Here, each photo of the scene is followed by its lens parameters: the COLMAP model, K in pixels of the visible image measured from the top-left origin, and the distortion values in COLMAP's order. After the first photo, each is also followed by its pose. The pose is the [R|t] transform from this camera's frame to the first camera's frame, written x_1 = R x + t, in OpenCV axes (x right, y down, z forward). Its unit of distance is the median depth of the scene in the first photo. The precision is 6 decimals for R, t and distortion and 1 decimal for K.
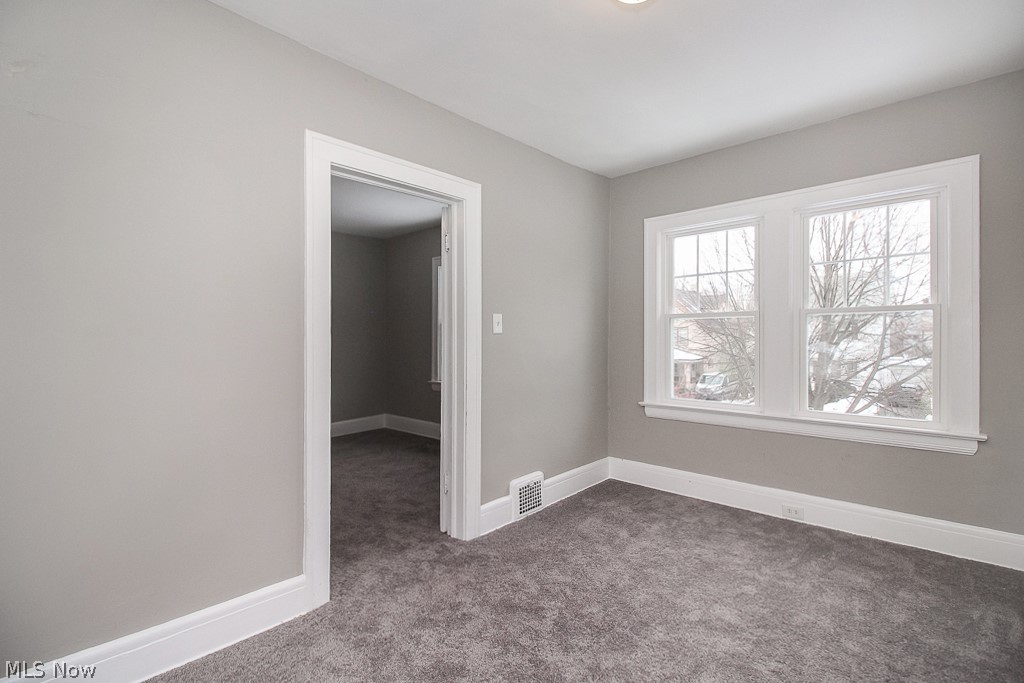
lens RADIAL K [[474.4, 0, 525.3], [0, 474.4, 338.8], [0, 0, 1]] dist [0.001376, -0.000081]
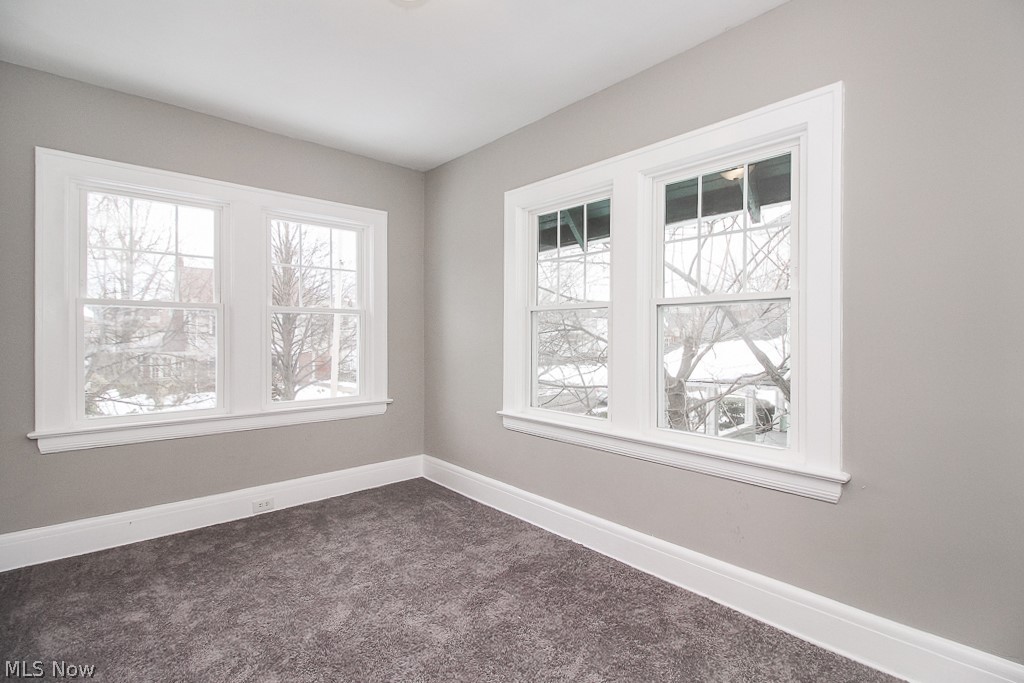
lens RADIAL K [[479.4, 0, 517.5], [0, 479.4, 335.8], [0, 0, 1]] dist [0.002820, -0.007970]
pose [[0.085110, 0.002267, 0.996369, -0.427642], [-0.004928, 0.999986, -0.001855, 0.001488], [-0.996359, -0.004752, 0.085120, 0.383417]]
